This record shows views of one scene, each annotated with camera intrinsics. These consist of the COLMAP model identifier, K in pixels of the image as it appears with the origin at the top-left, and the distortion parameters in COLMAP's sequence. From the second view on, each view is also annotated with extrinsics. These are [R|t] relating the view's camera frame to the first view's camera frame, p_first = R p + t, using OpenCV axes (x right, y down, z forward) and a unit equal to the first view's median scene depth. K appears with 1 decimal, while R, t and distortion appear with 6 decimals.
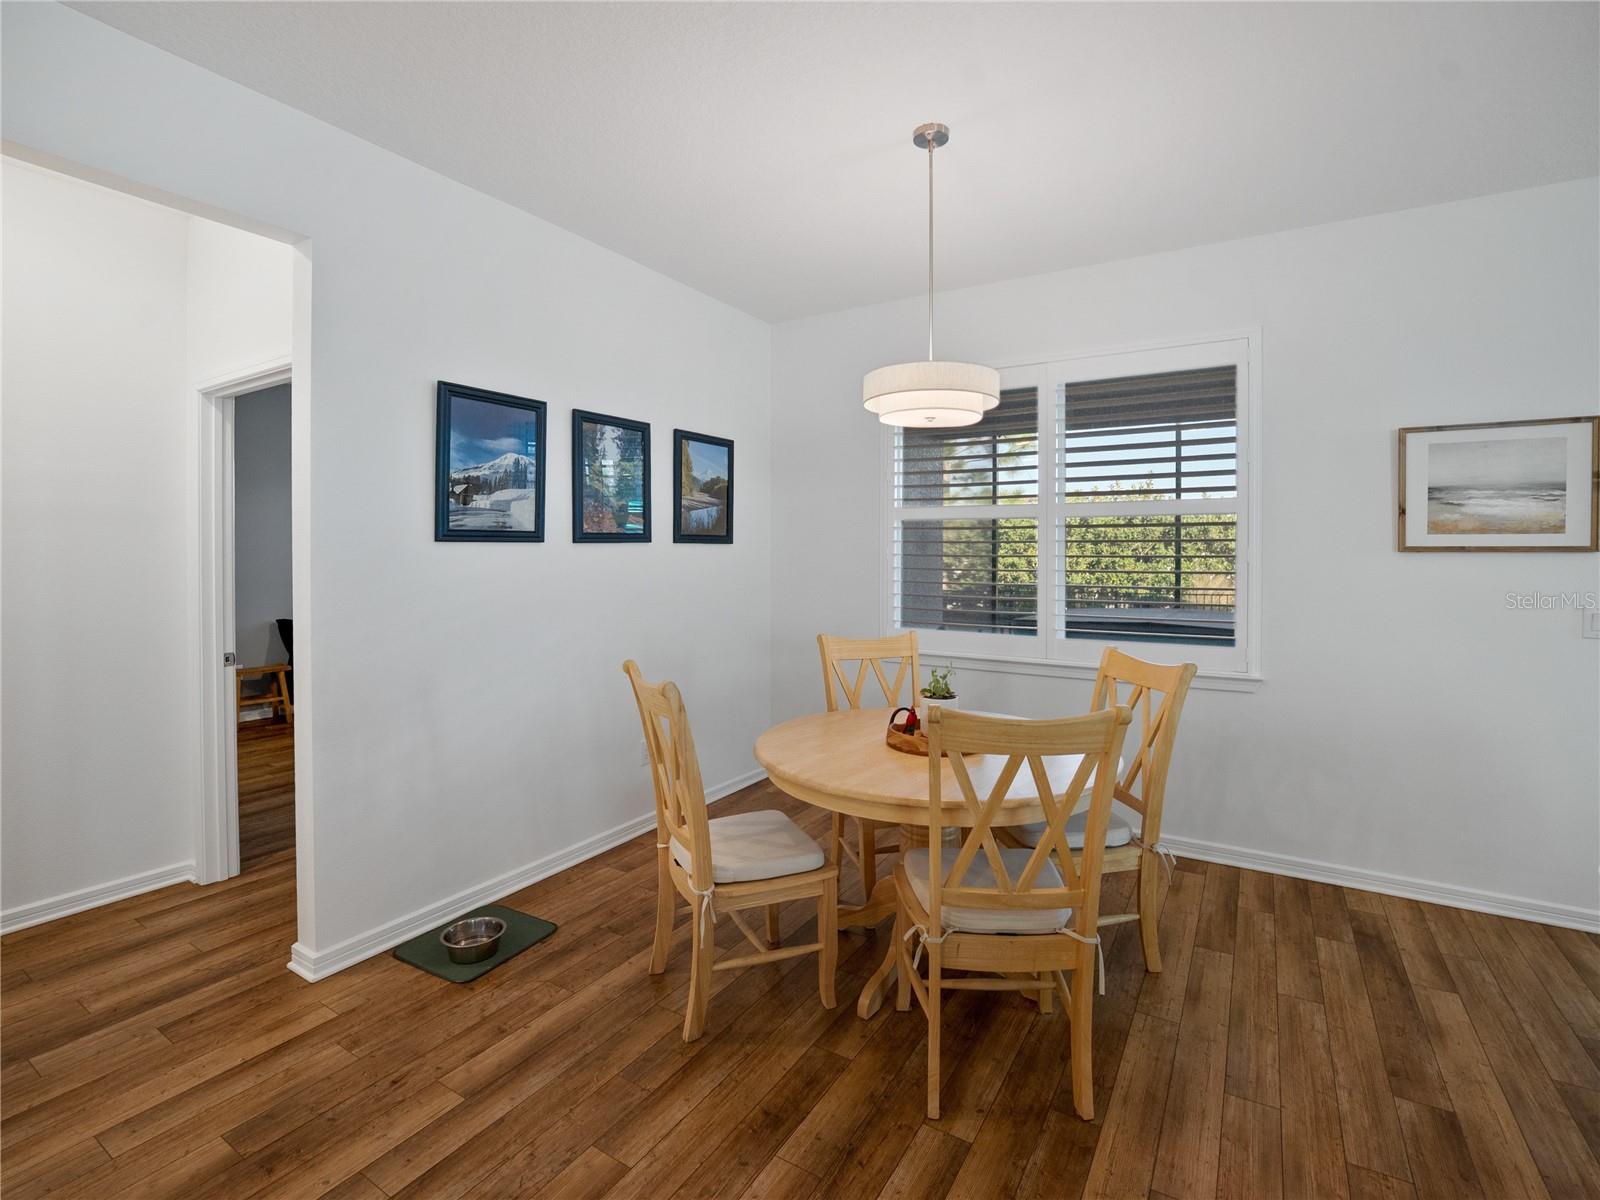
lens RADIAL K [[759.2, 0, 778.0], [0, 759.2, 579.3], [0, 0, 1]] dist [-0.029158, 0.000521]
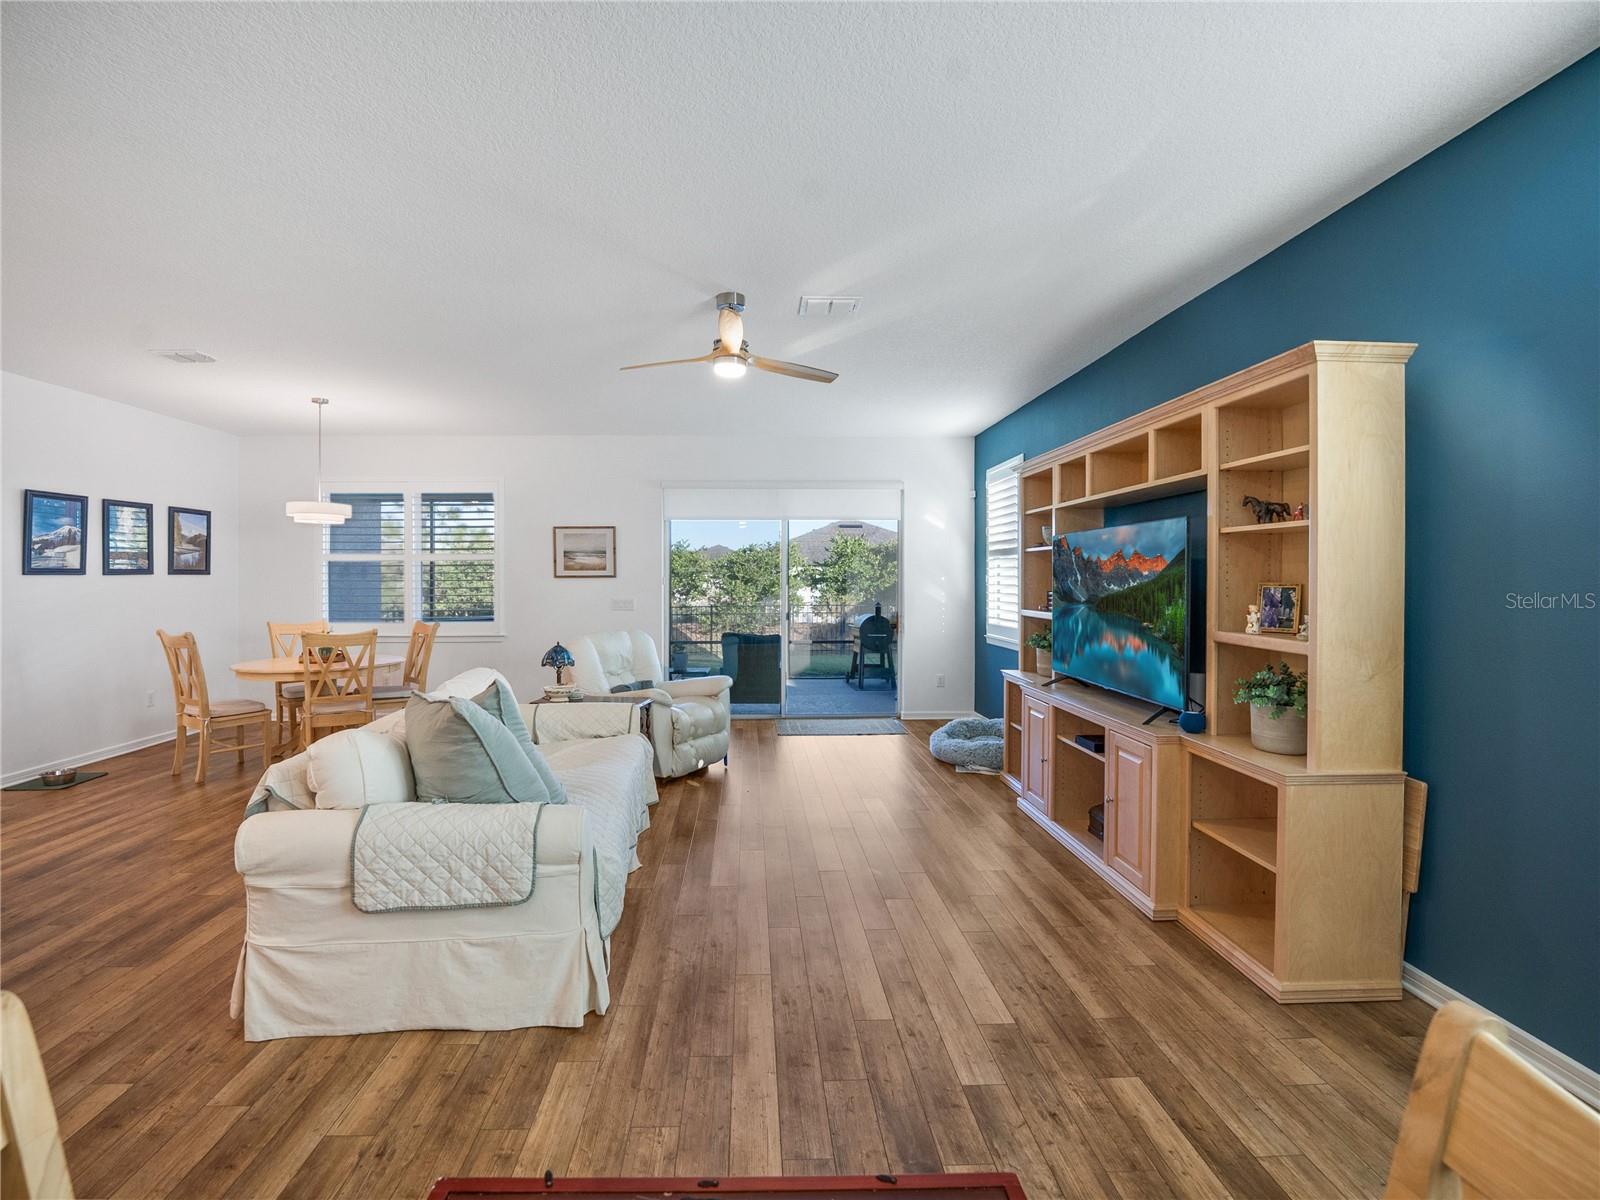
lens RADIAL K [[759.2, 0, 778.0], [0, 759.2, 579.3], [0, 0, 1]] dist [-0.029158, 0.000521]
pose [[0.818923, -0.005483, 0.573877, 0.024217], [0.025236, 0.999331, -0.026464, 0.048685], [-0.573348, 0.036154, 0.818514, -1.363413]]
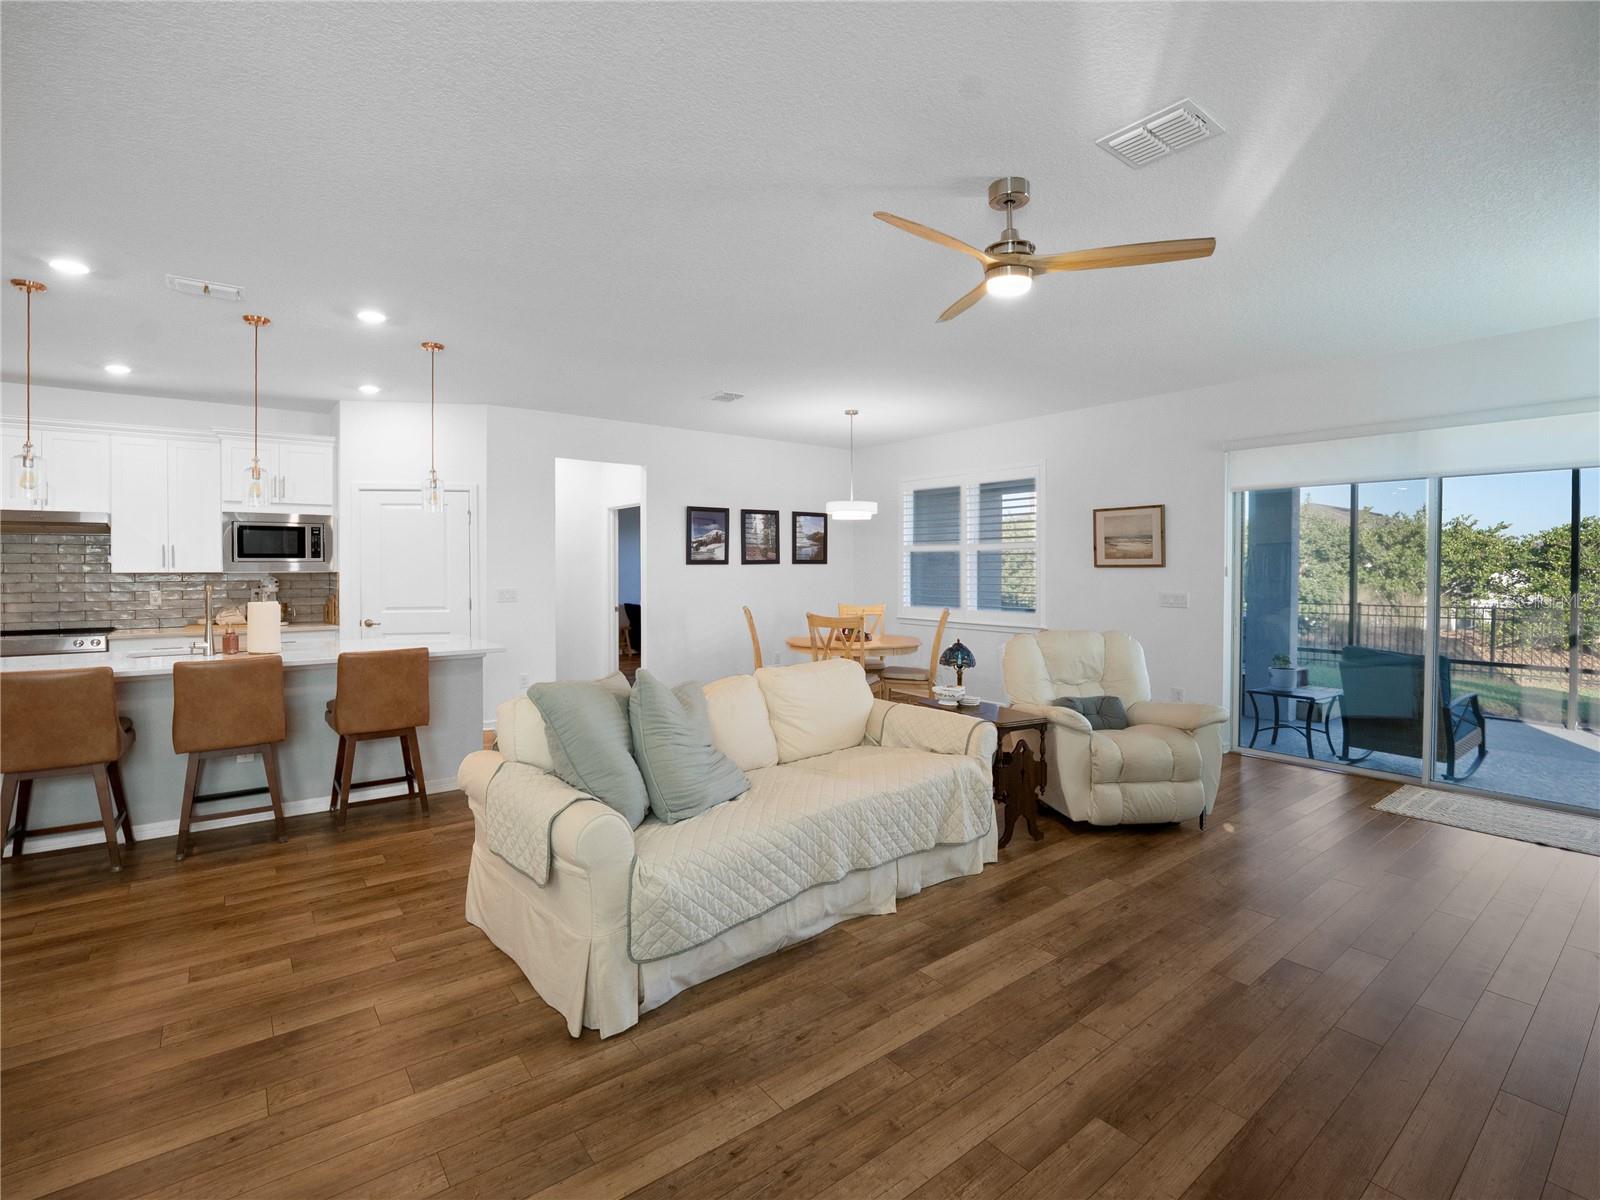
lens RADIAL K [[743.0, 0, 788.6], [0, 743.0, 574.3], [0, 0, 1]] dist [-0.025503, 0.000307]
pose [[0.942839, 0.000519, -0.333247, 0.693072], [-0.009339, 0.999647, -0.024867, 0.041964], [0.333117, 0.026558, 0.942511, -1.234192]]
